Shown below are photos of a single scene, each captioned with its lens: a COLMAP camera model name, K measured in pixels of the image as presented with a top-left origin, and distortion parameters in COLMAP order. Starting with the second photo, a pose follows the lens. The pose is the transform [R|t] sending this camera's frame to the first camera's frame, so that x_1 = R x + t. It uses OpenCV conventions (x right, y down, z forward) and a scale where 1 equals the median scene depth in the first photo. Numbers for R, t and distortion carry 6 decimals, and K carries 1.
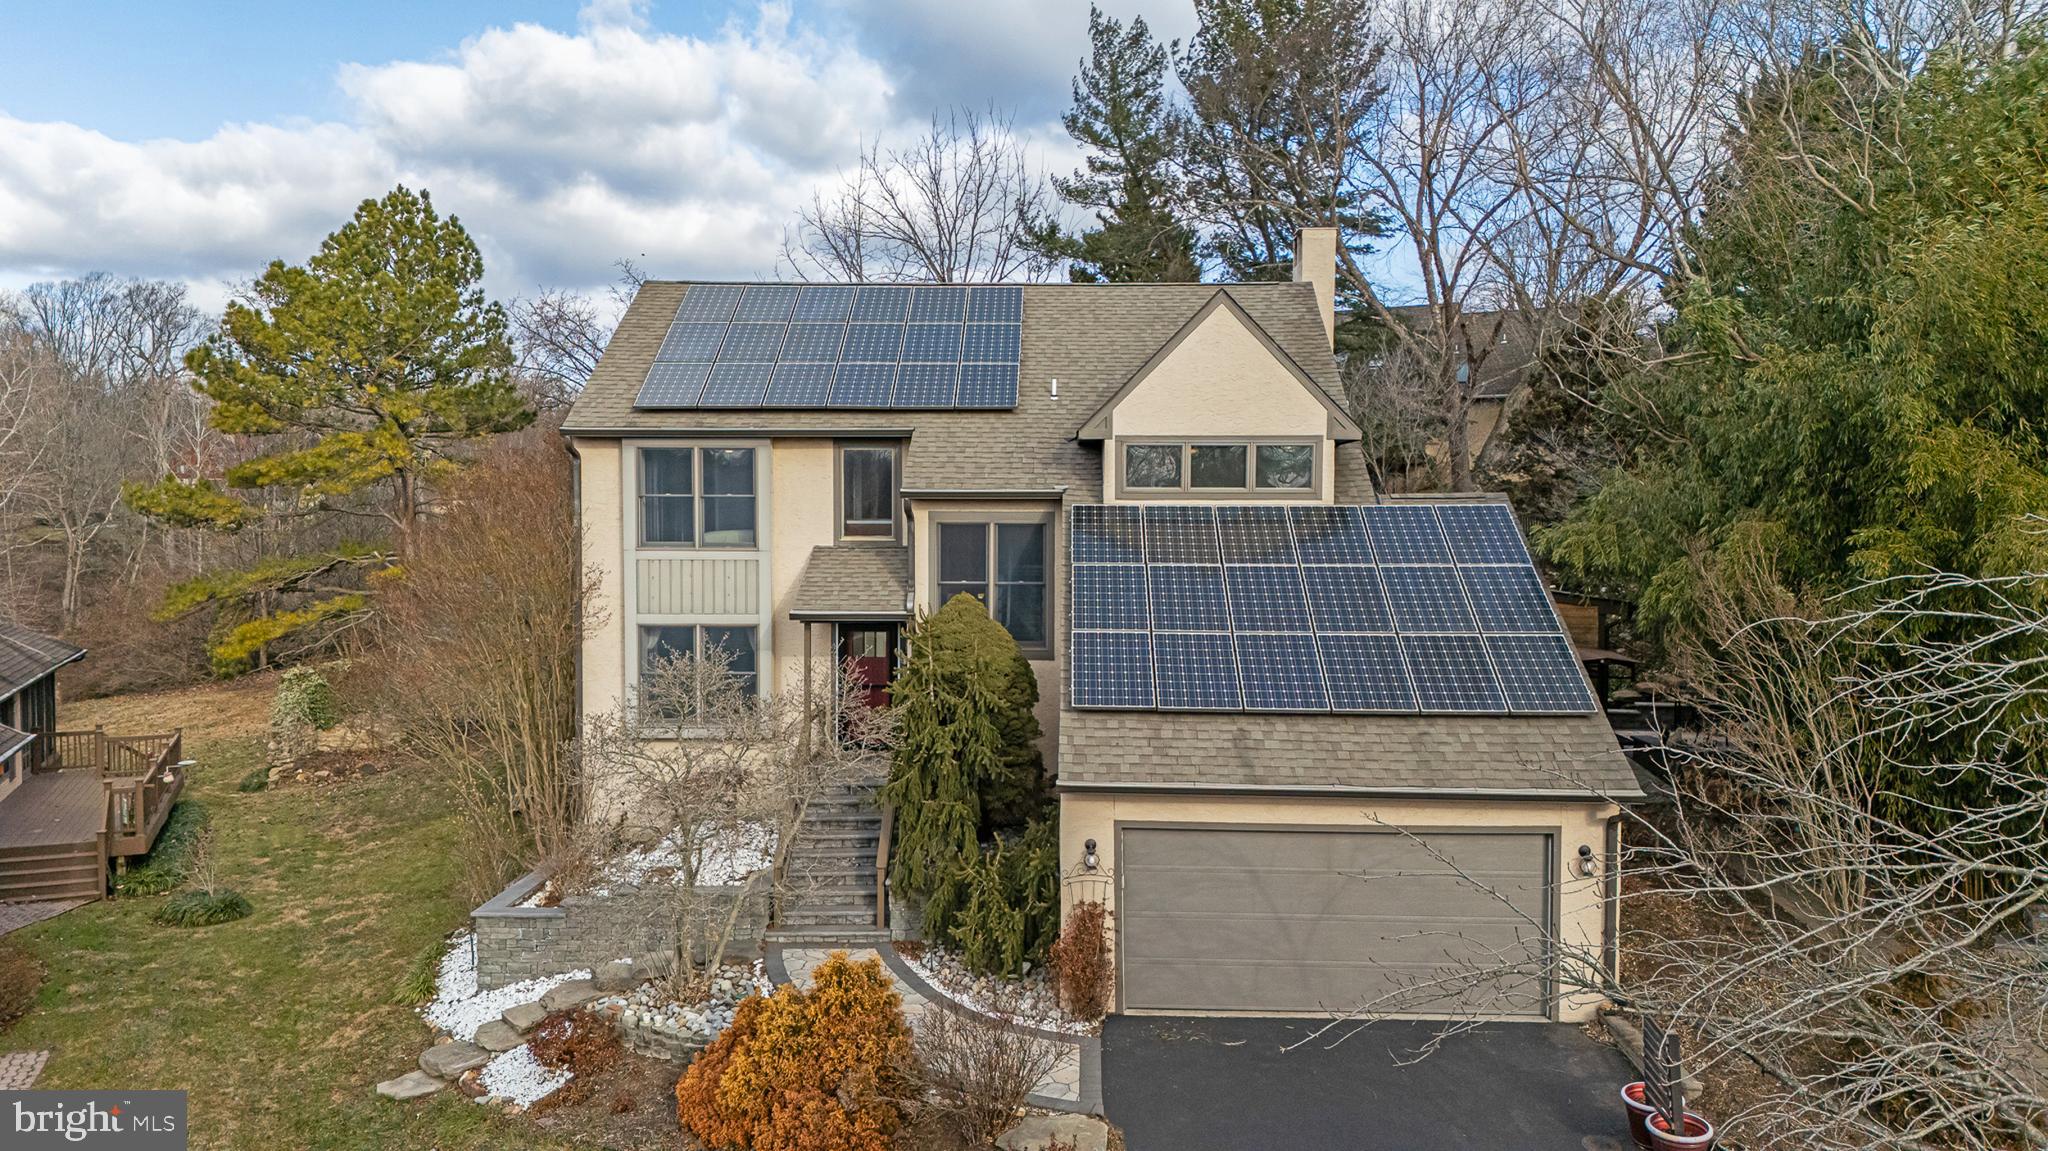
lens RADIAL K [[1491.4, 0, 1029.7], [0, 1491.4, 572.7], [0, 0, 1]] dist [0.070574, -0.073310]
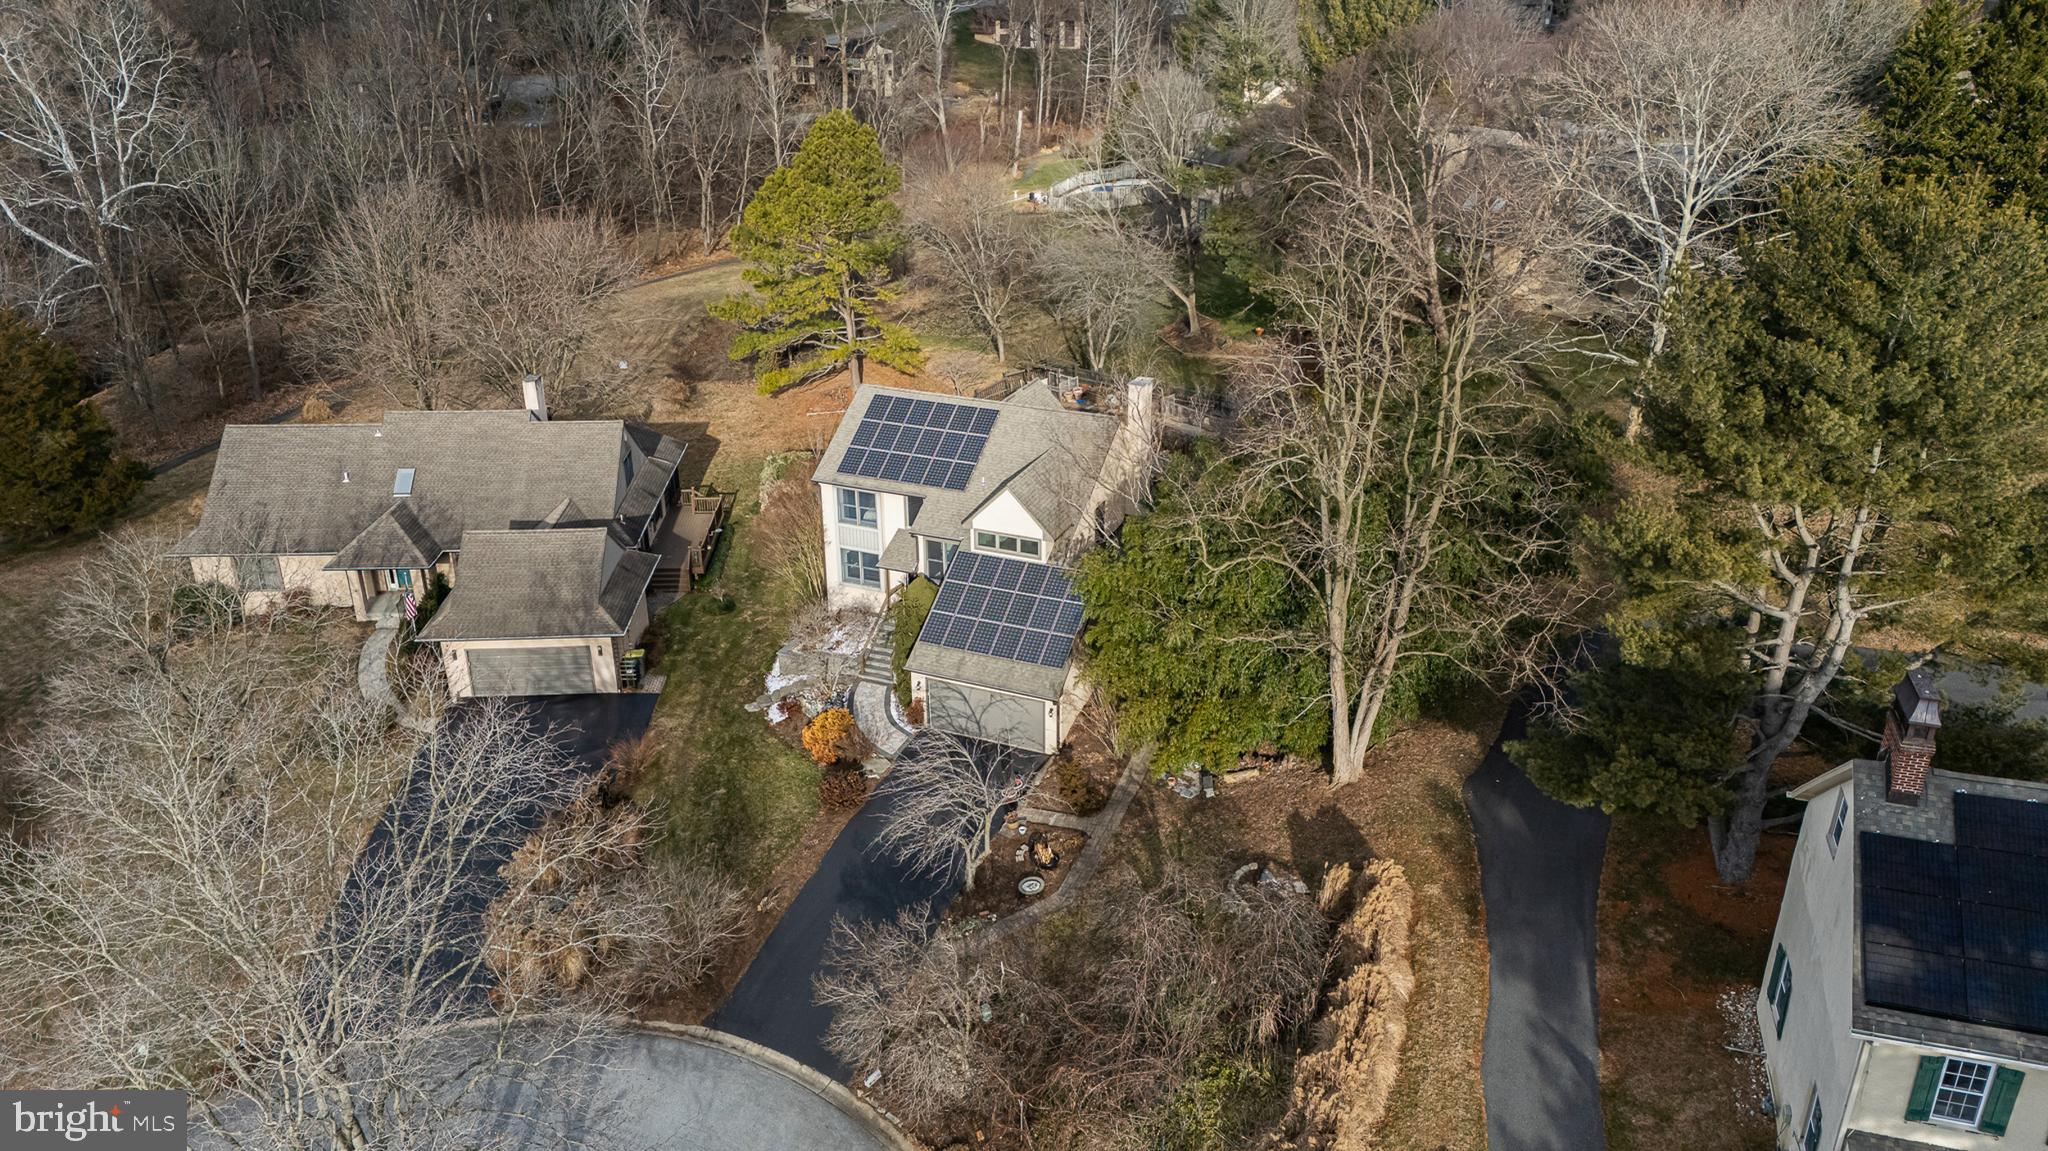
lens RADIAL K [[1478.4, 0, 1032.0], [0, 1478.4, 584.0], [0, 0, 1]] dist [0.082350, -0.071874]
pose [[0.929627, 0.146591, -0.338091, 1.117111], [-0.011648, 0.928702, 0.370644, -1.028855], [0.368319, -0.340622, 0.865054, -1.398498]]
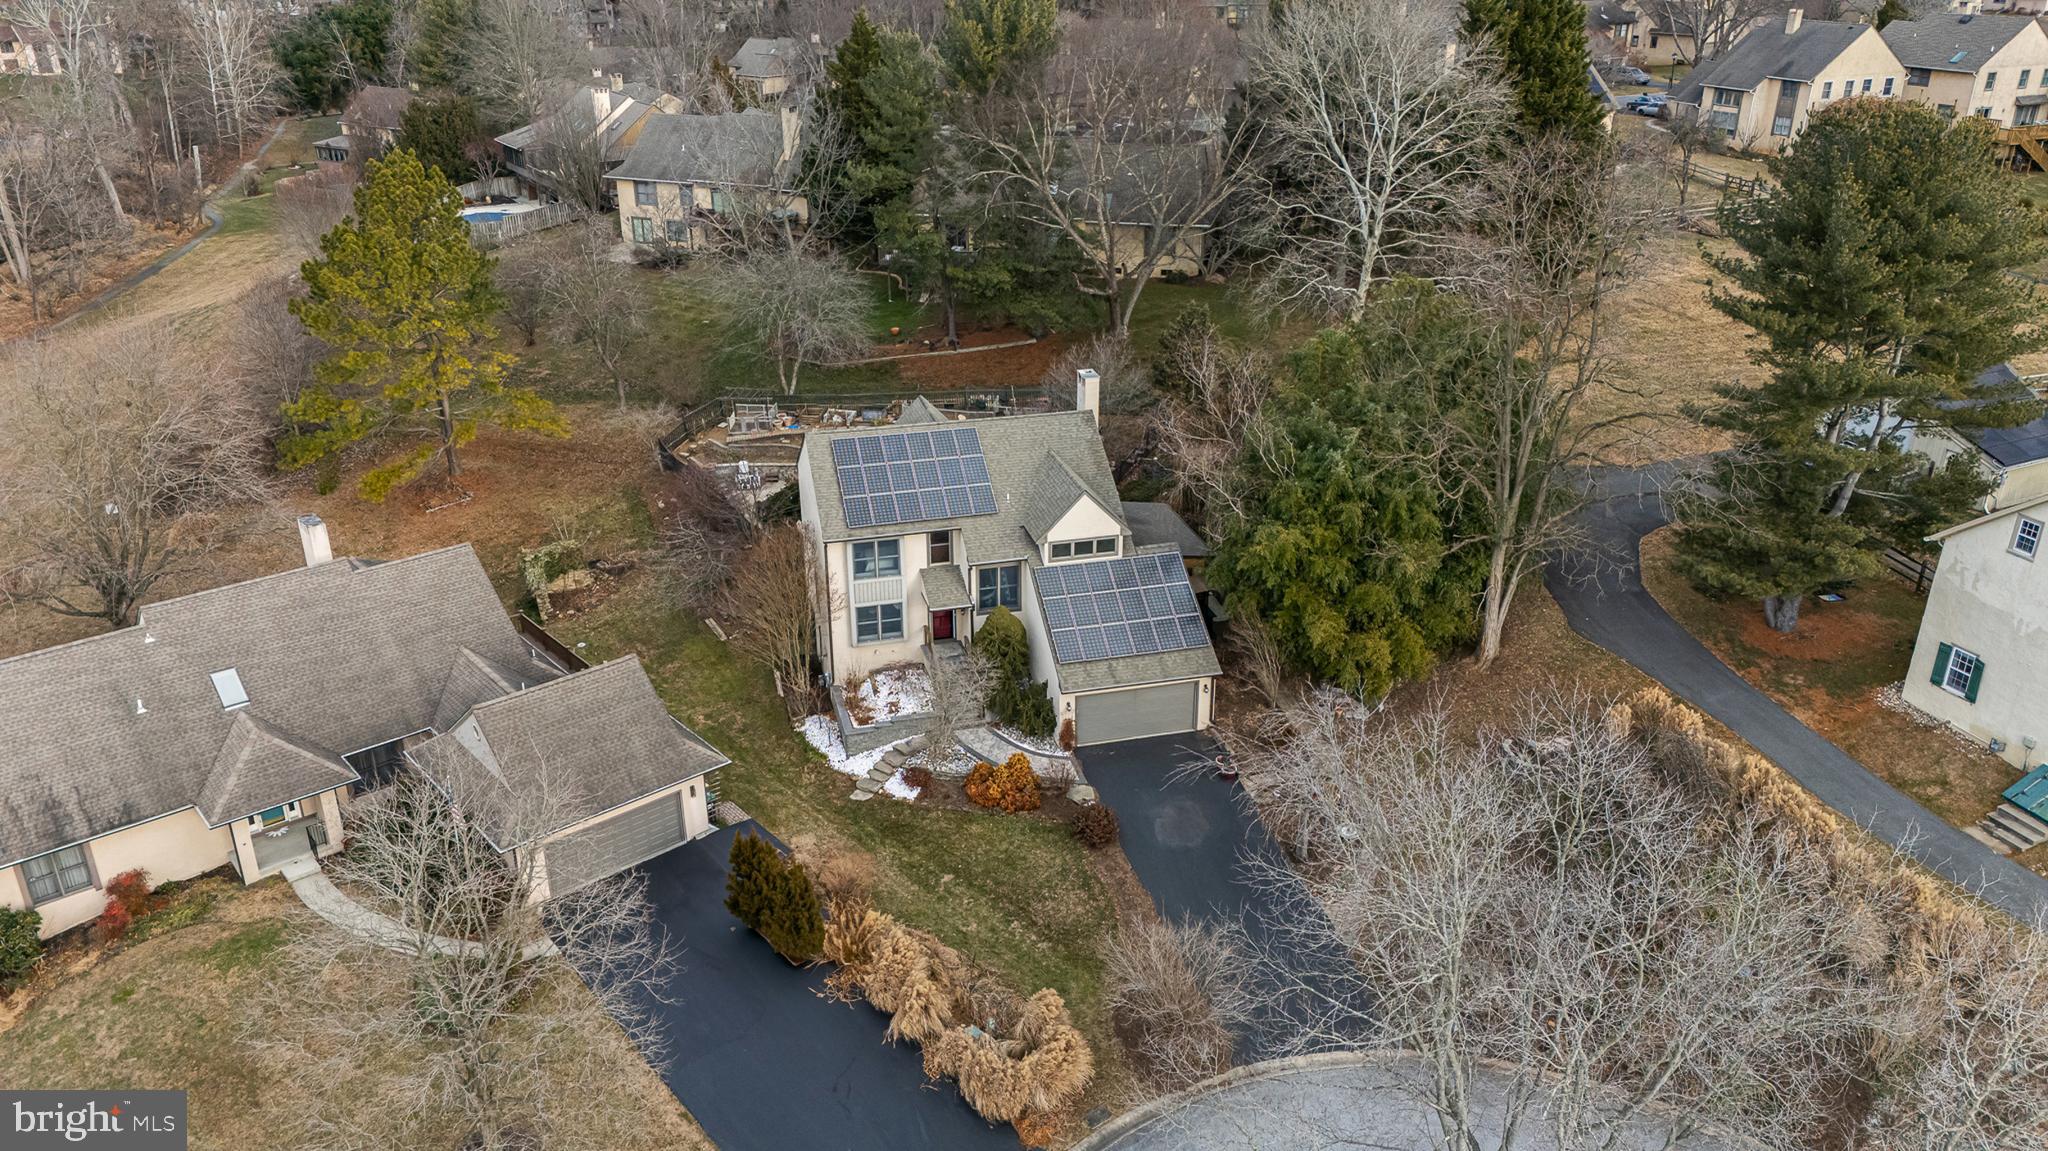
lens RADIAL K [[1478.4, 0, 1032.0], [0, 1478.4, 584.0], [0, 0, 1]] dist [0.082350, -0.071874]
pose [[0.959333, -0.120219, 0.255397, -0.685897], [0.017650, 0.928552, 0.370783, -1.044184], [-0.281724, -0.351196, 0.892913, -1.478337]]
